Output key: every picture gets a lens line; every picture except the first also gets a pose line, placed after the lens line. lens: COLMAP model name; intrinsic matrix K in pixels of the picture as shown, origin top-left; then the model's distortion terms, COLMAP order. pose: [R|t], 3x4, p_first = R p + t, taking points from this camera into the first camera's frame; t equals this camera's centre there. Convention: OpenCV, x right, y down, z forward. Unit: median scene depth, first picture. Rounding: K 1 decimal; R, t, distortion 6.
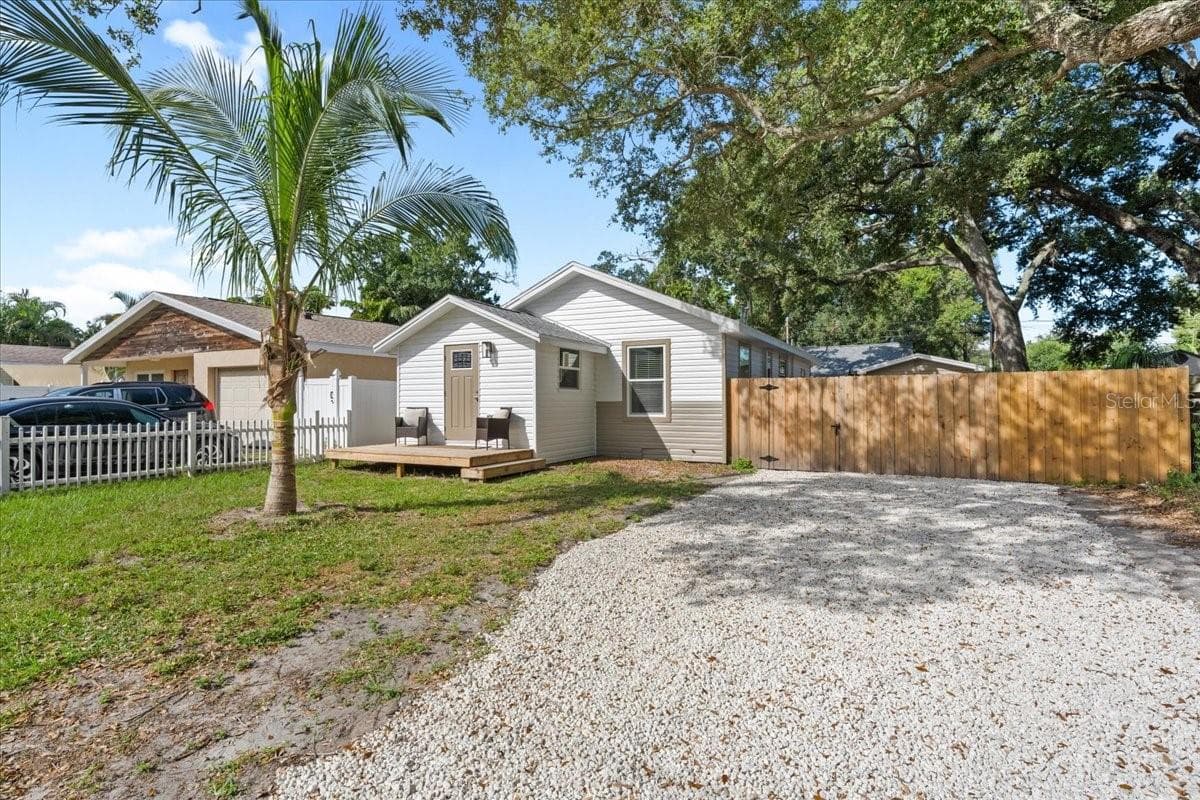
lens RADIAL K [[594.9, 0, 597.2], [0, 594.9, 398.2], [0, 0, 1]] dist [-0.000691, 0.000151]
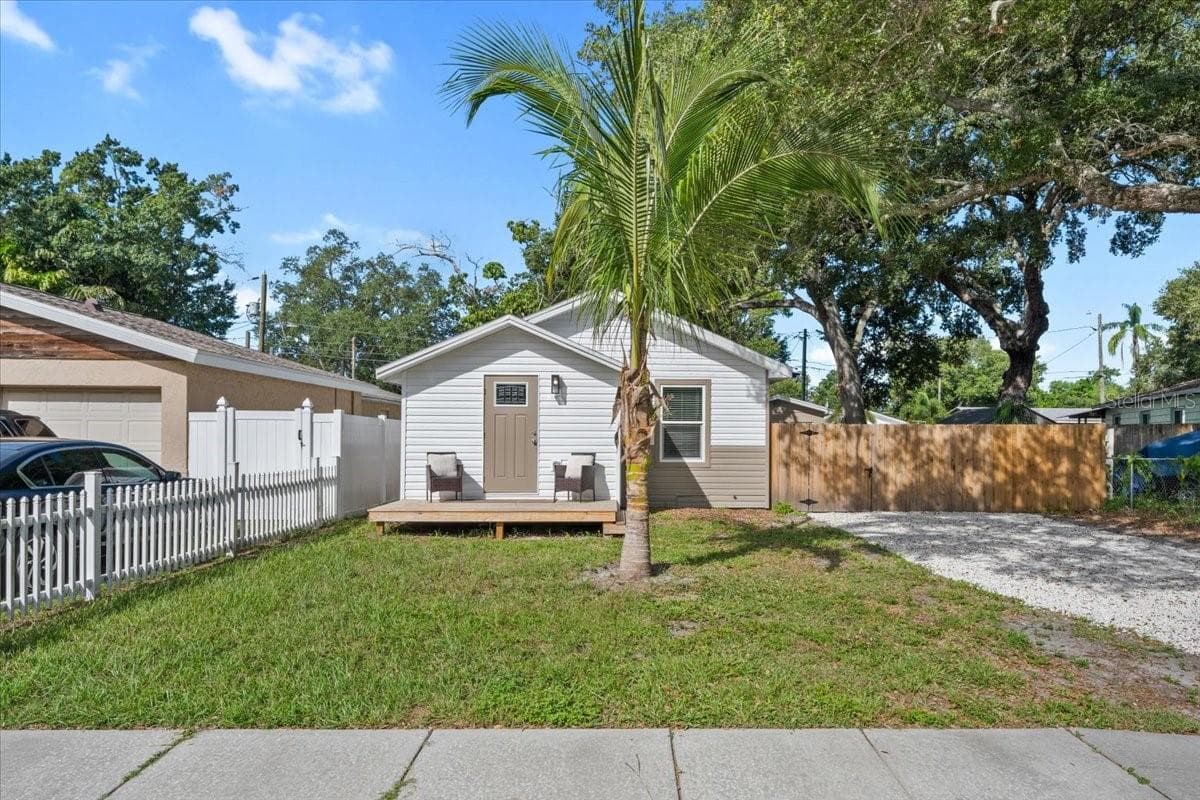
lens RADIAL K [[766.4, 0, 648.1], [0, 766.4, 438.2], [0, 0, 1]] dist [0.003809, 0.002173]
pose [[0.863338, 0.010611, 0.504514, -0.626756], [-0.016580, 0.999836, 0.007344, -0.015789], [-0.504353, -0.014705, 0.863372, -0.006251]]
